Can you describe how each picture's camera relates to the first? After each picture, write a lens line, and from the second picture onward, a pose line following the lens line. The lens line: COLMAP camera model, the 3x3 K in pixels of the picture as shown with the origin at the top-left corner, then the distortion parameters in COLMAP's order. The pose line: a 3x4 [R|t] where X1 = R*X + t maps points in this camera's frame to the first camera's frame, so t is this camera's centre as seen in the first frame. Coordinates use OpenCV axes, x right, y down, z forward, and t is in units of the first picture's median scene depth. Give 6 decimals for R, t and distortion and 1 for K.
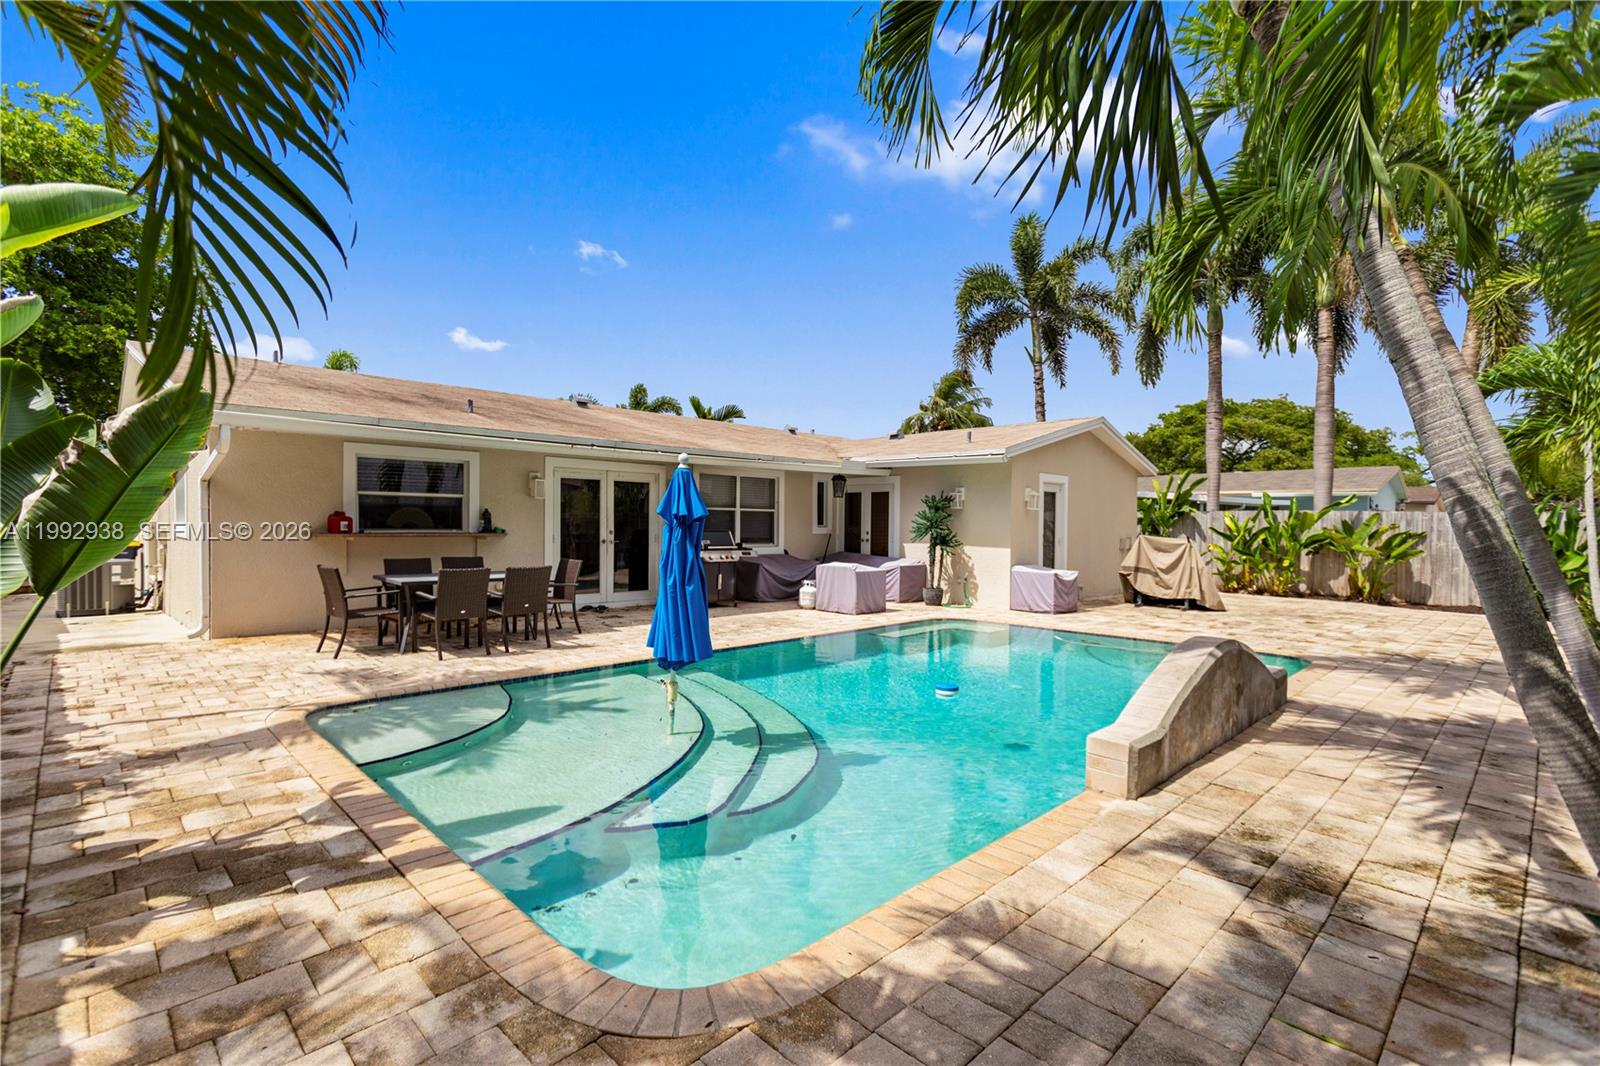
lens RADIAL K [[756.0, 0, 797.8], [0, 756.0, 534.7], [0, 0, 1]] dist [0.019092, -0.000968]
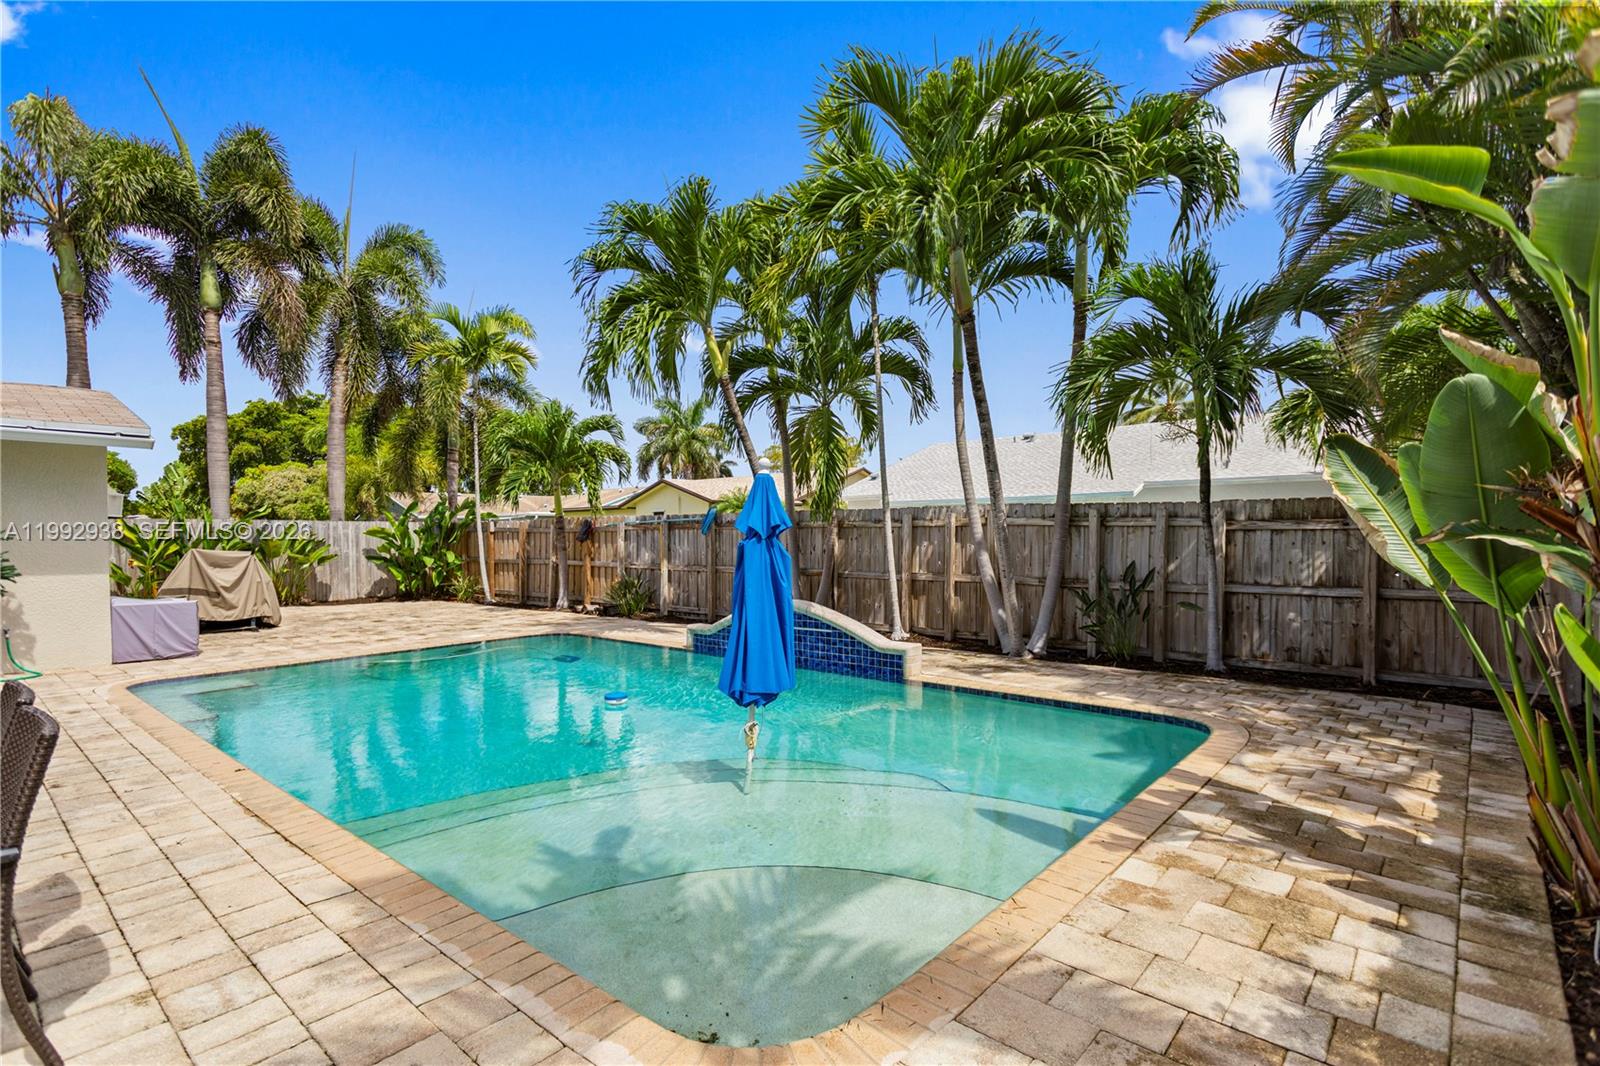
lens RADIAL K [[767.7, 0, 797.2], [0, 767.7, 539.1], [0, 0, 1]] dist [0.002619, 0.000584]
pose [[-0.083801, -0.020397, 0.996274, -1.689689], [0.027685, 0.999357, 0.022788, -0.040161], [-0.996098, 0.029492, -0.083182, 1.699592]]
